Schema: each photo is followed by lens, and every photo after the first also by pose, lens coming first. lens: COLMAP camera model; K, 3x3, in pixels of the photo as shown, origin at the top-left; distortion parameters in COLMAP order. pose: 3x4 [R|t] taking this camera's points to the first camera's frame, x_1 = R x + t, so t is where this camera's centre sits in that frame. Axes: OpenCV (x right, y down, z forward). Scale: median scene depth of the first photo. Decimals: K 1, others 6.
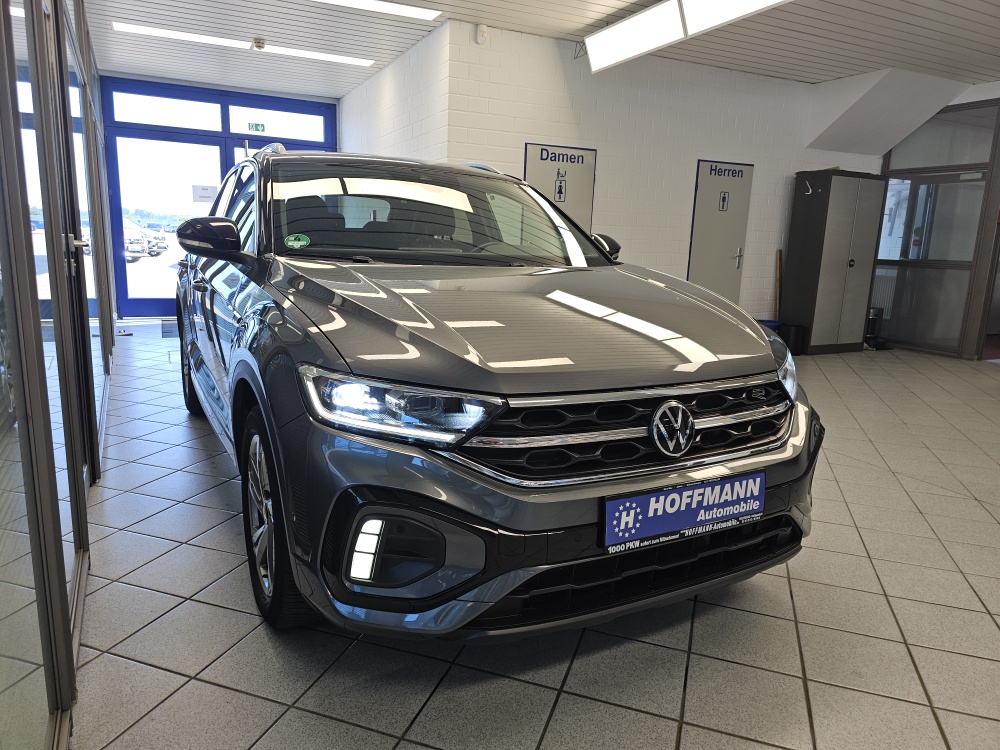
lens RADIAL K [[677.7, 0, 491.4], [0, 677.7, 361.0], [0, 0, 1]] dist [0.036283, -0.067601]
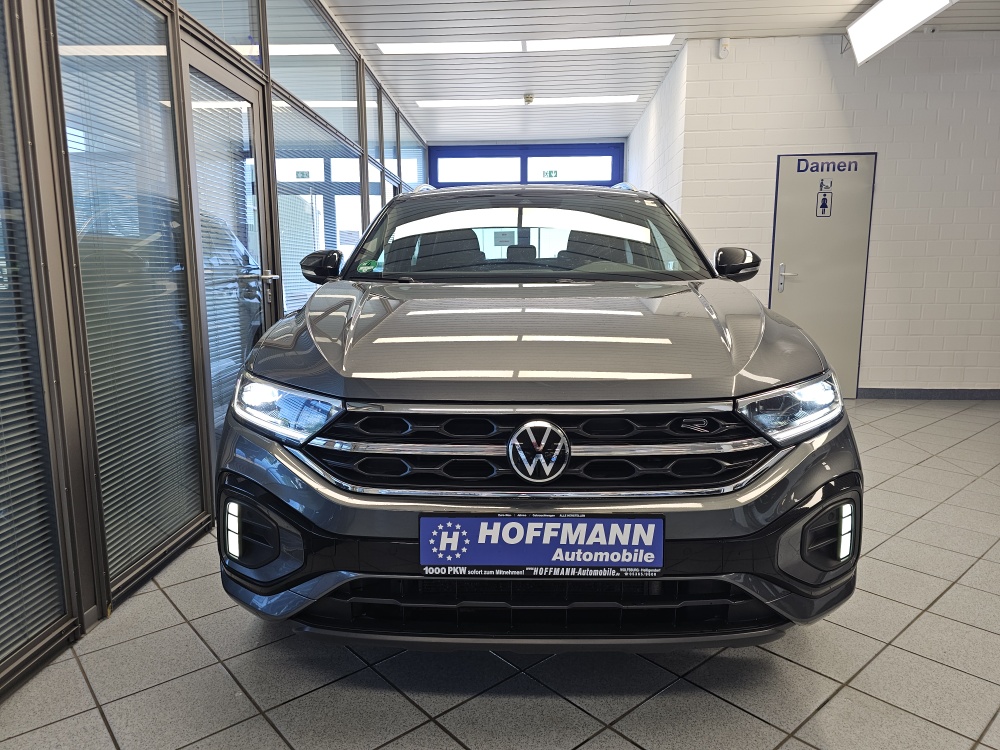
lens RADIAL K [[684.1, 0, 502.4], [0, 684.1, 358.9], [0, 0, 1]] dist [0.013306, -0.033987]
pose [[0.860640, 0.020143, -0.508815, 0.680109], [-0.051050, 0.997596, -0.046856, 0.023320], [0.506648, 0.066302, 0.859600, 0.200422]]
